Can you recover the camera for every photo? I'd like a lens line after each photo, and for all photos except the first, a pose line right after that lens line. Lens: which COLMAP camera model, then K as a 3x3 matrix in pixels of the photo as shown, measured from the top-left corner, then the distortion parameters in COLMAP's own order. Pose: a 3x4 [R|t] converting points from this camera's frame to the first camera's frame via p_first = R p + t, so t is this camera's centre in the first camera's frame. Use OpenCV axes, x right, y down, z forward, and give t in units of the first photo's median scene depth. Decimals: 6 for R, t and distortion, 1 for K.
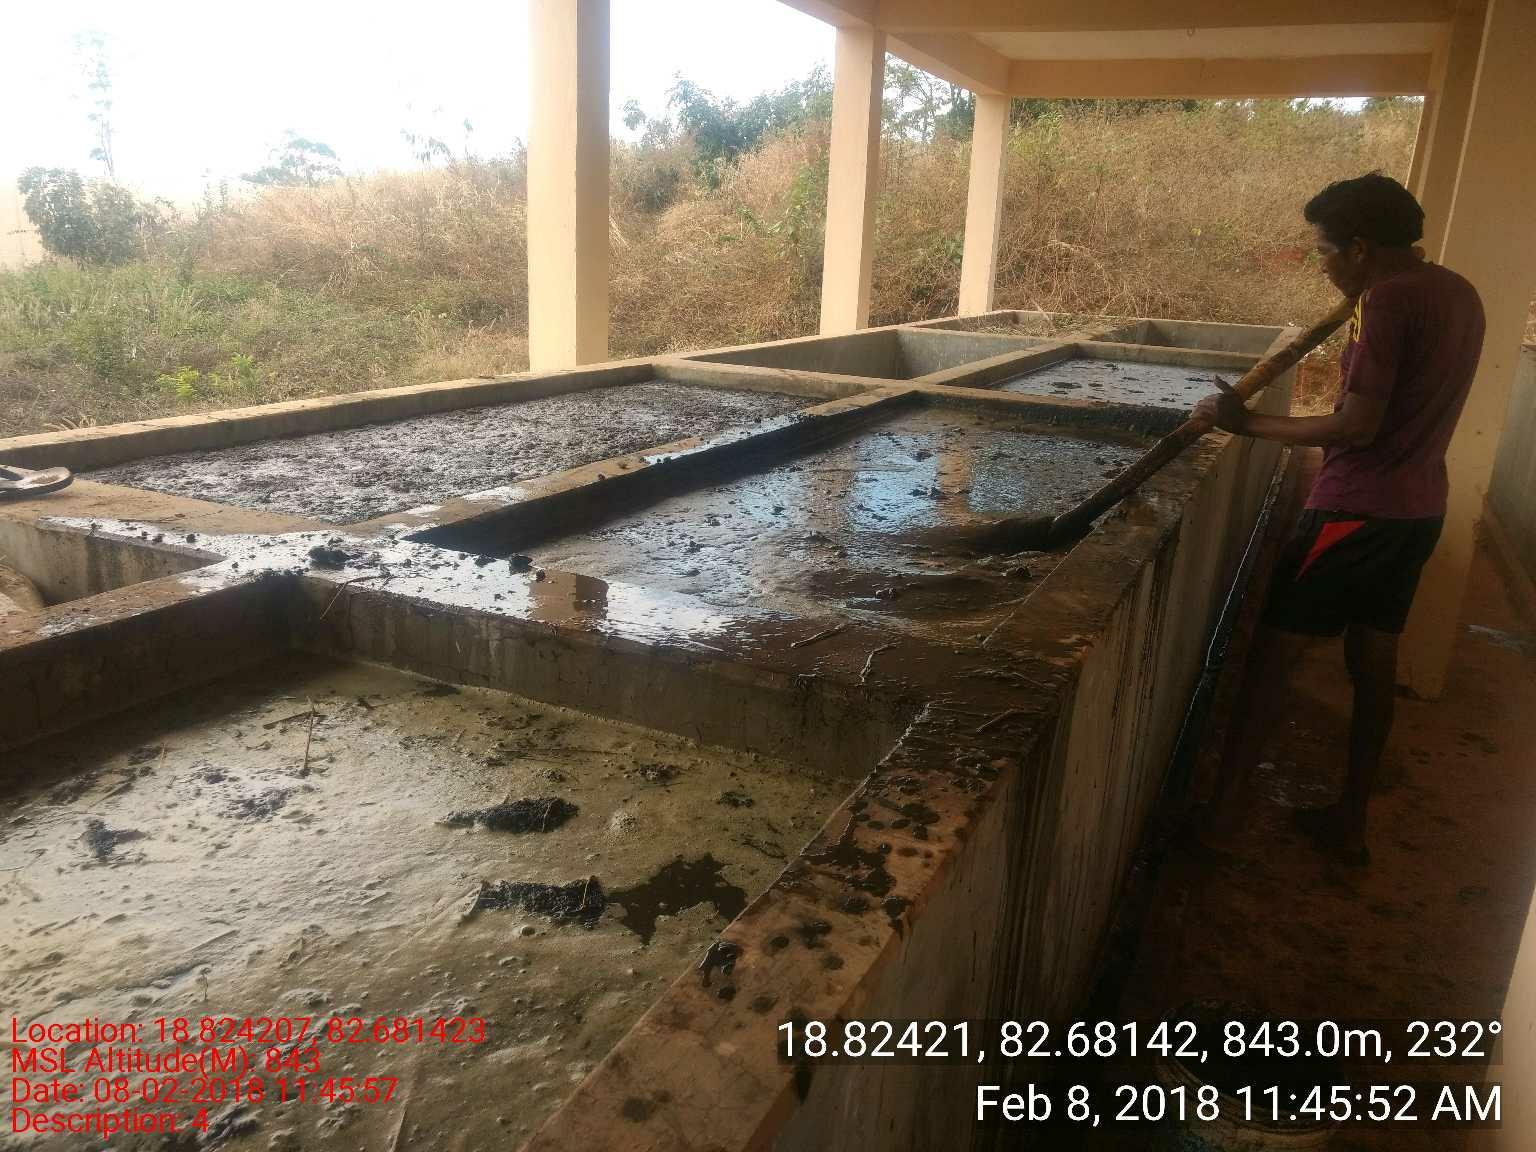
lens RADIAL K [[1227.1, 0, 770.3], [0, 1227.1, 581.4], [0, 0, 1]] dist [0.047628, -0.005265]
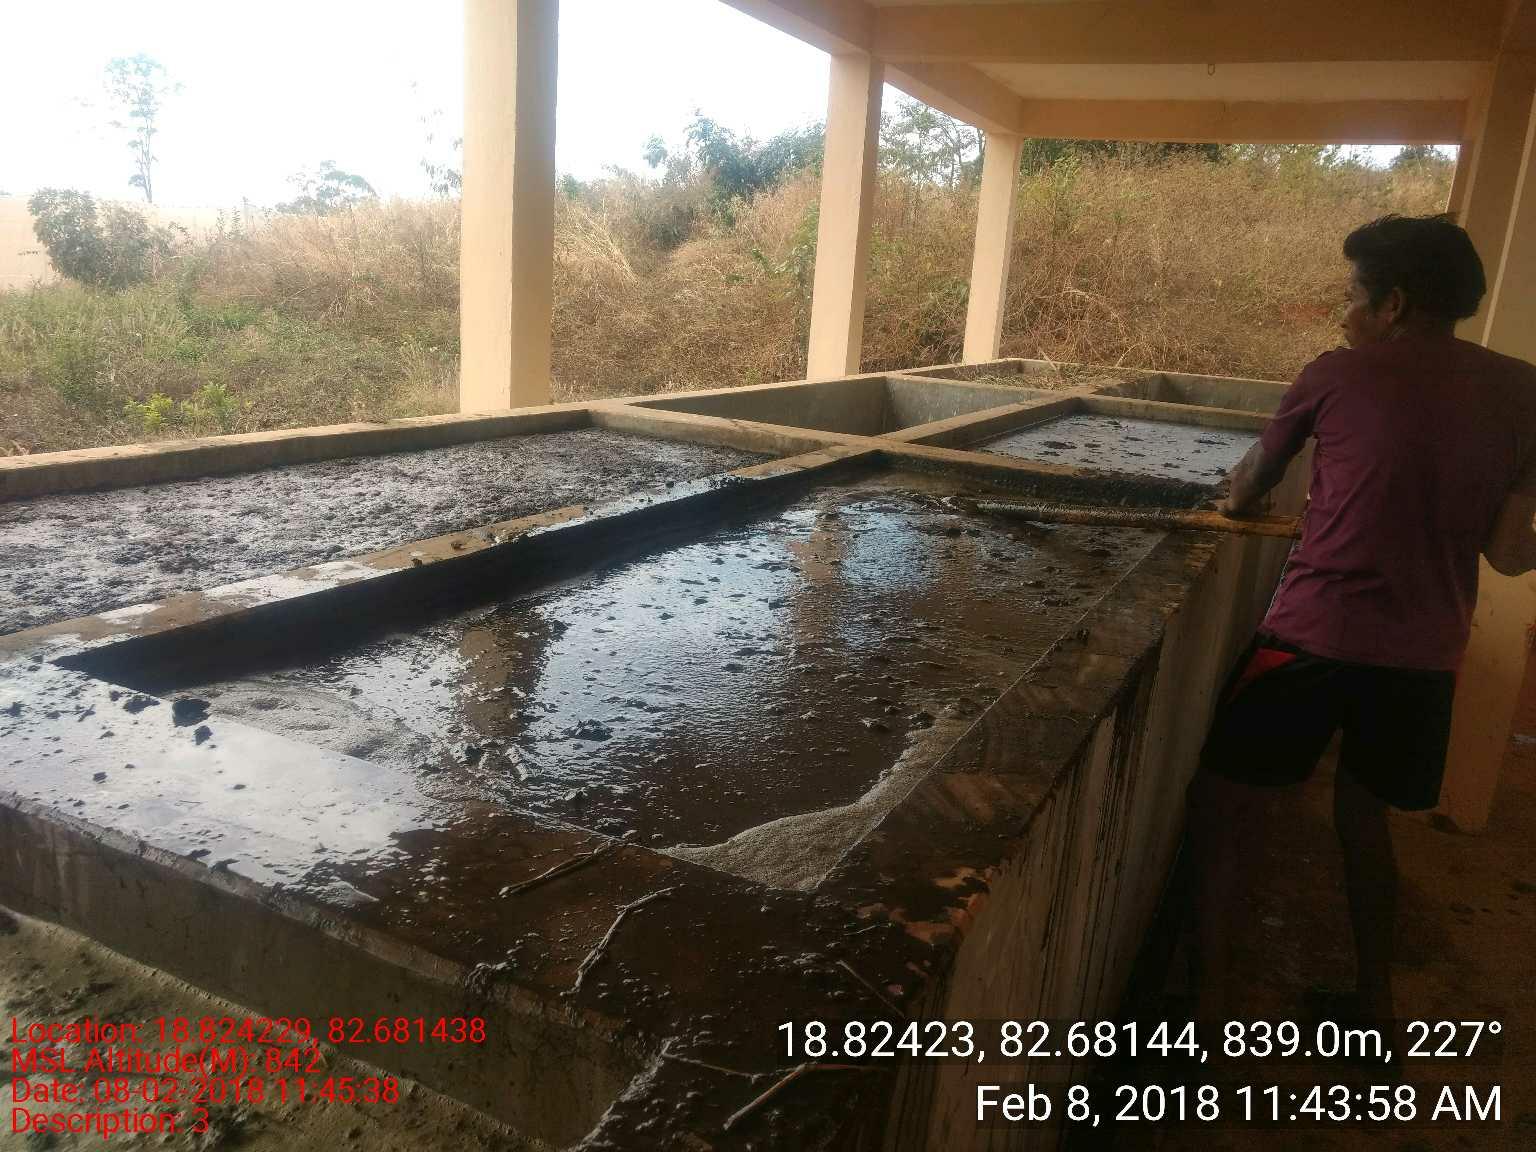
lens RADIAL K [[1227.1, 0, 772.2], [0, 1227.1, 581.8], [0, 0, 1]] dist [0.047628, -0.005265]
pose [[0.999478, 0.029416, -0.013334, 0.030654], [-0.029813, 0.999088, -0.030565, -0.017423], [0.012423, 0.030946, 0.999444, 0.070016]]
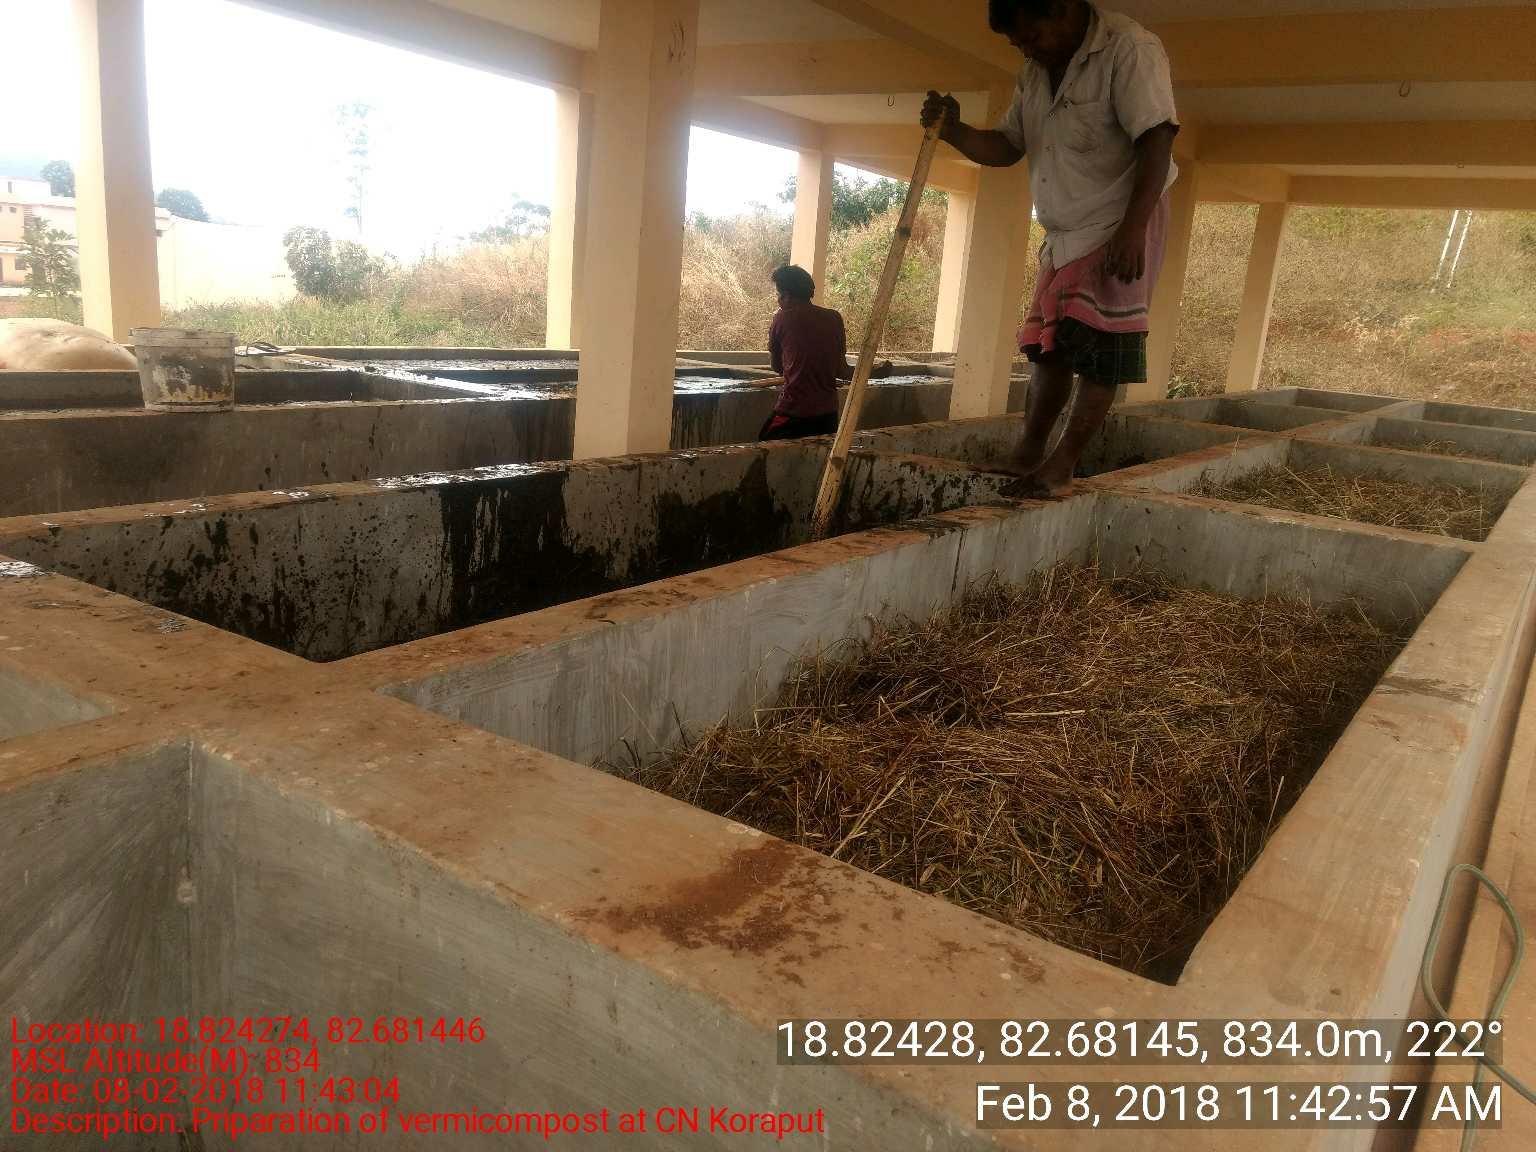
lens RADIAL K [[1227.1, 0, 773.8], [0, 1227.1, 568.5], [0, 0, 1]] dist [0.047628, -0.005265]
pose [[0.987909, 0.059314, -0.143240, 0.276312], [-0.067274, 0.996411, -0.051383, 0.139802], [0.139678, 0.060398, 0.988353, -0.466286]]
